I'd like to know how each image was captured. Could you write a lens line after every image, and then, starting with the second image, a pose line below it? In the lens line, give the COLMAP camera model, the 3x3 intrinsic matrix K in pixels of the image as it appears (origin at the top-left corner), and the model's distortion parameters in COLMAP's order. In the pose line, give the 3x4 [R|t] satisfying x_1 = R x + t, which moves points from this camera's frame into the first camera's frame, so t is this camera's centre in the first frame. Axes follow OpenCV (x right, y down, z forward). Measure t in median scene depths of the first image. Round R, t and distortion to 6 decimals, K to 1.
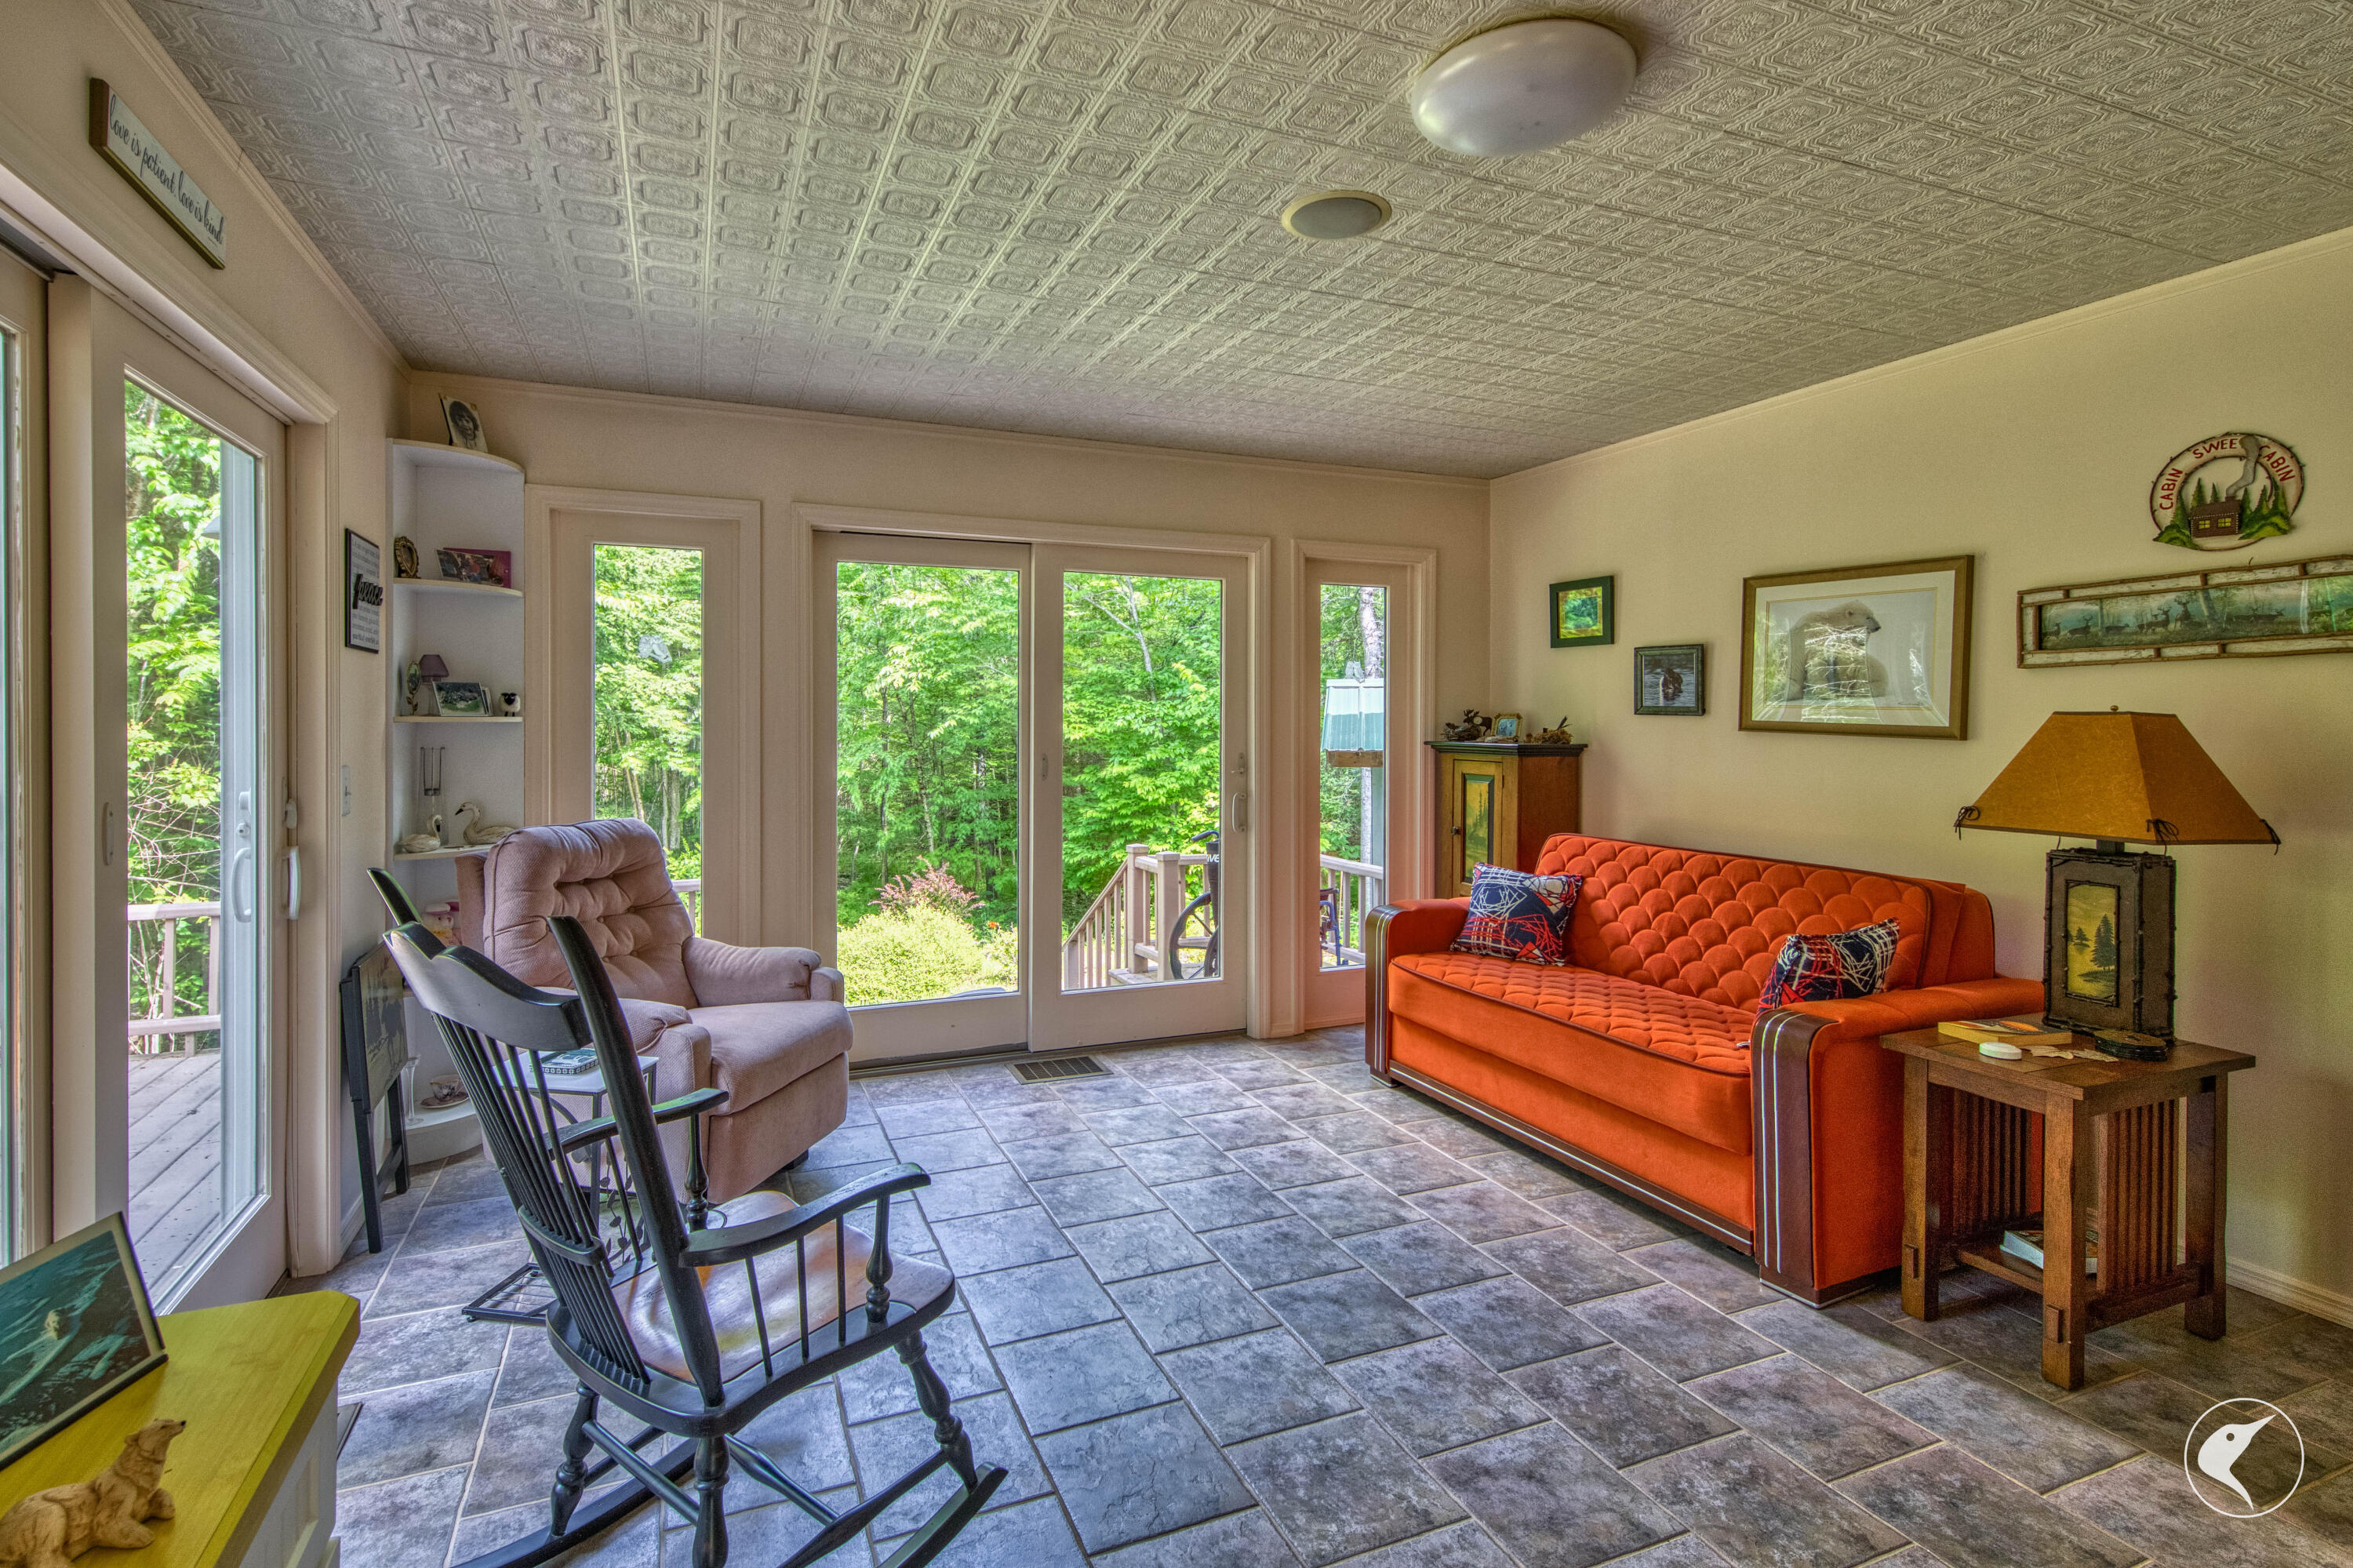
lens RADIAL K [[1150.3, 0, 1174.6], [0, 1150.3, 722.0], [0, 0, 1]] dist [0.012226, -0.000564]
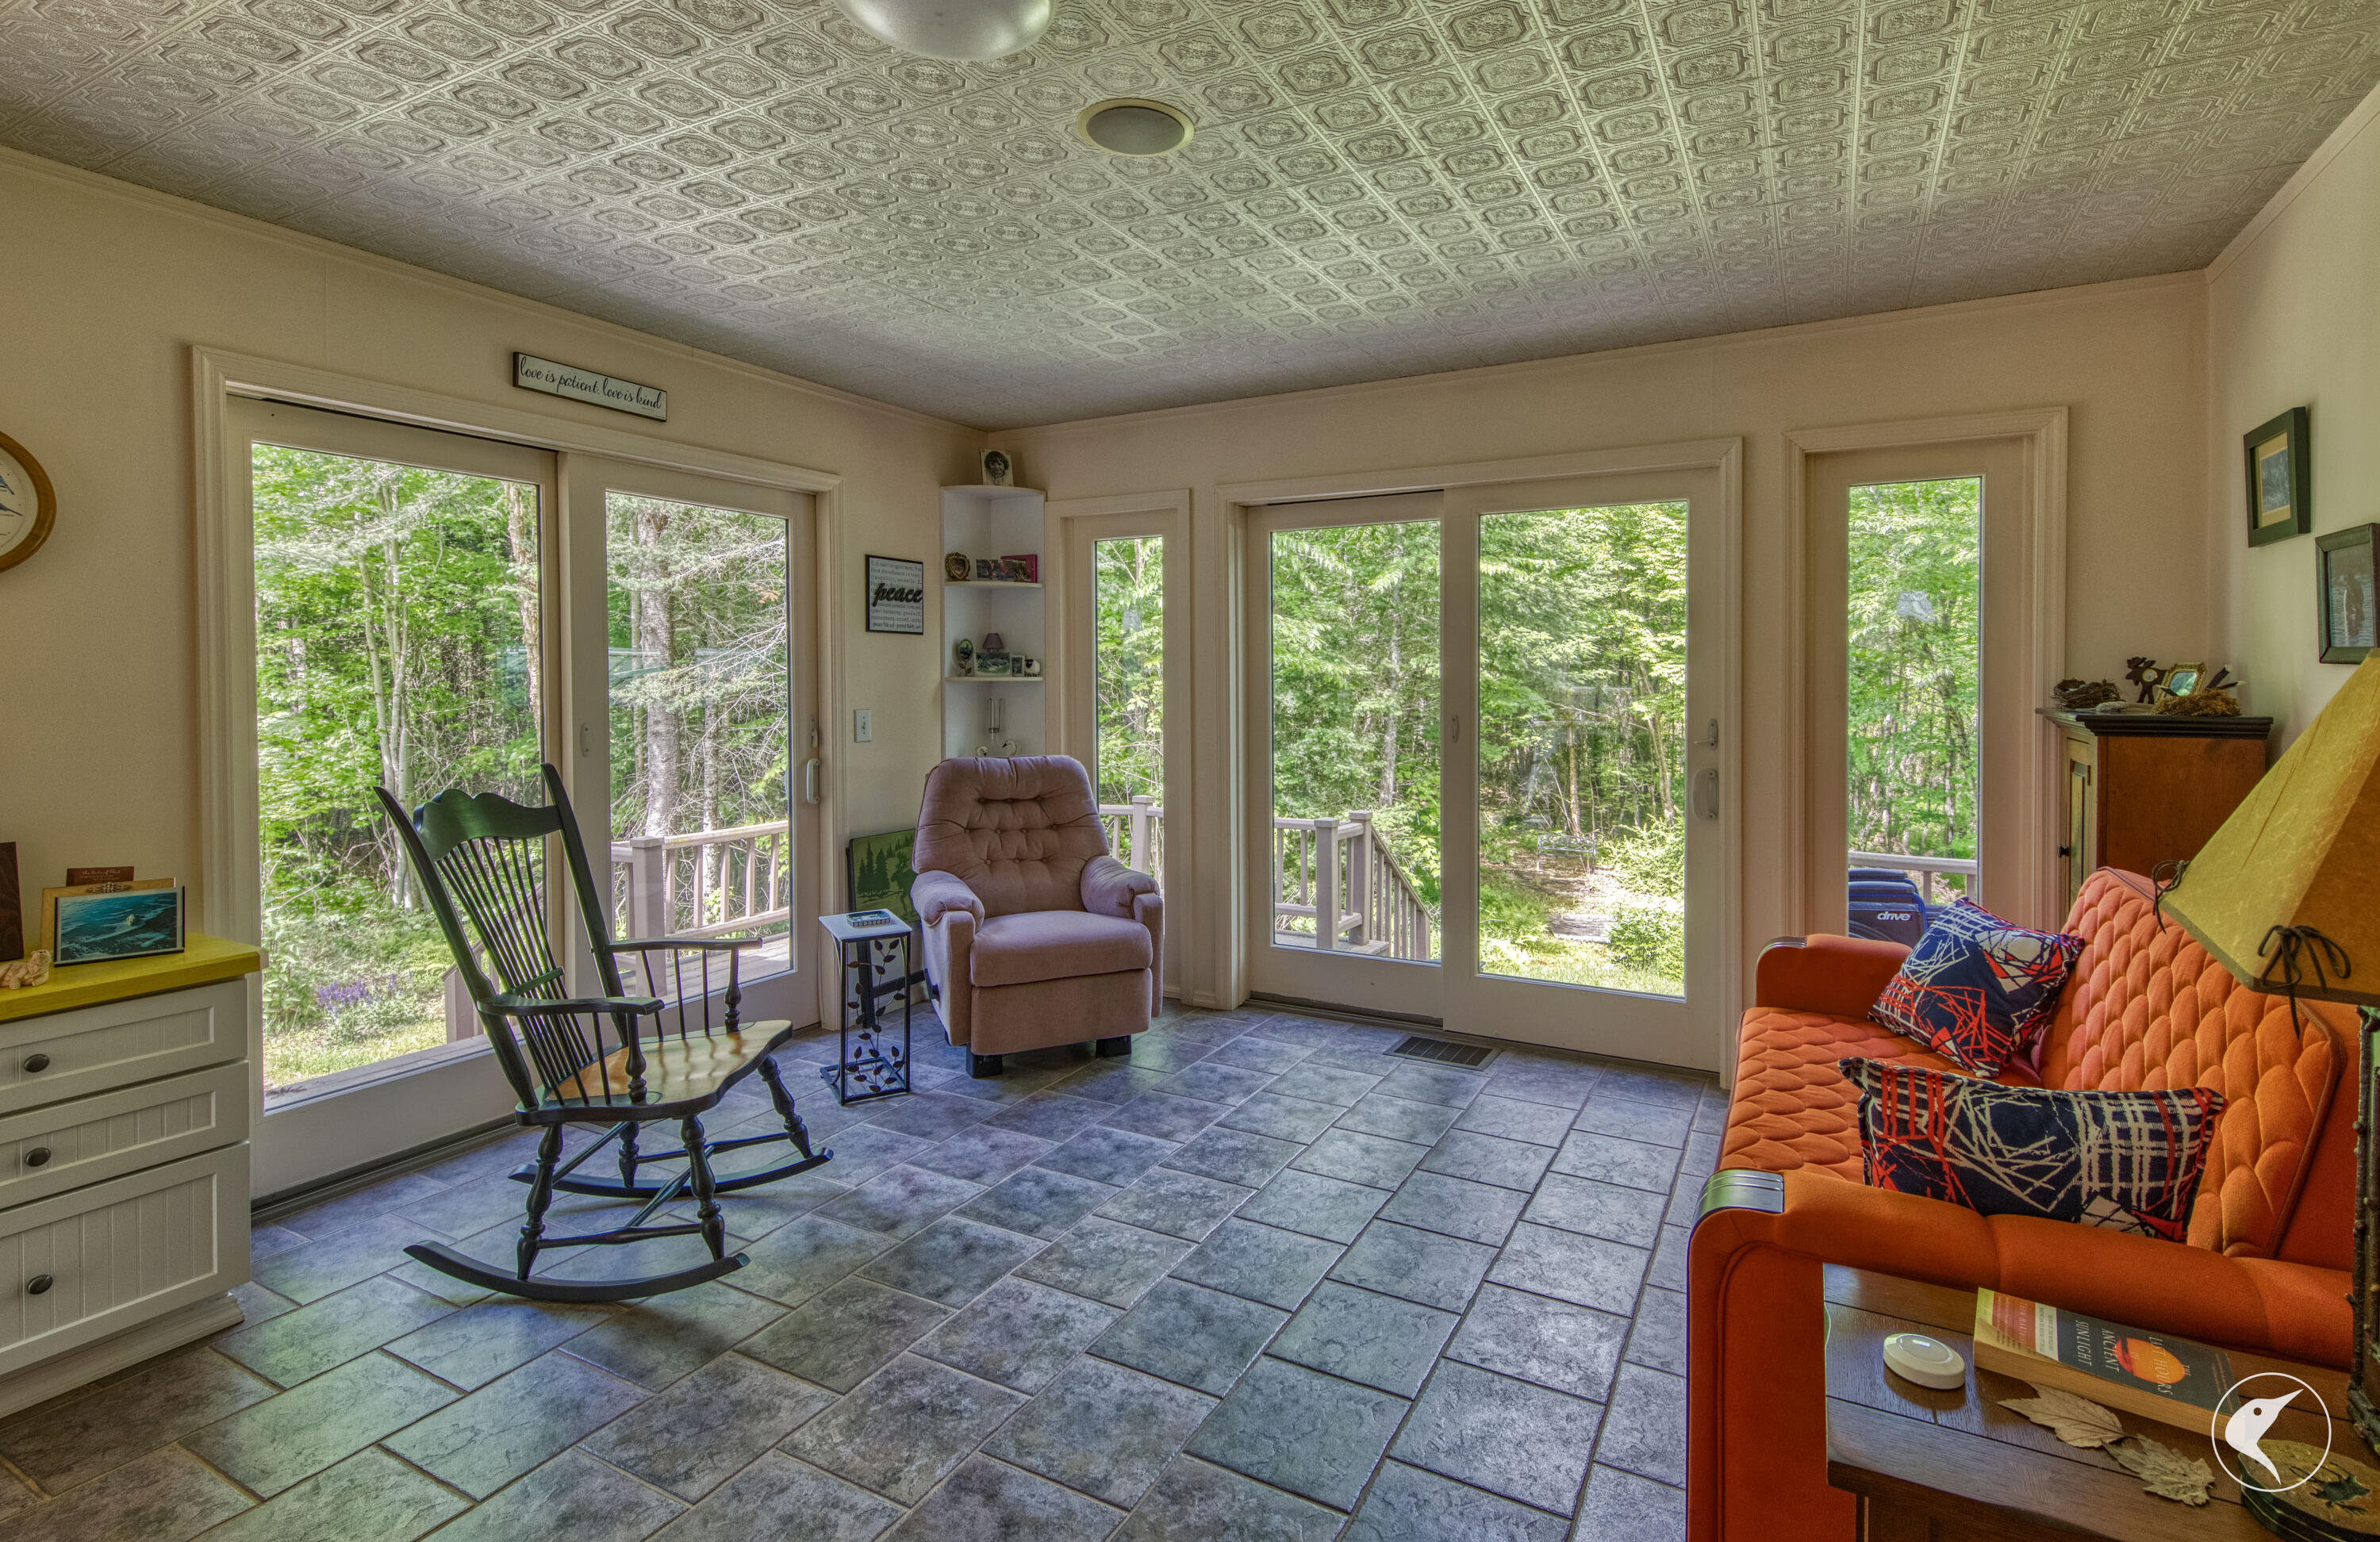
lens RADIAL K [[1156.0, 0, 1190.6], [0, 1156.0, 696.9], [0, 0, 1]] dist [0.015448, -0.000157]
pose [[0.616163, 0.009093, -0.787566, 0.604398], [0.001028, 0.999923, 0.012348, 0.002457], [0.787618, -0.008418, 0.616107, 0.312357]]
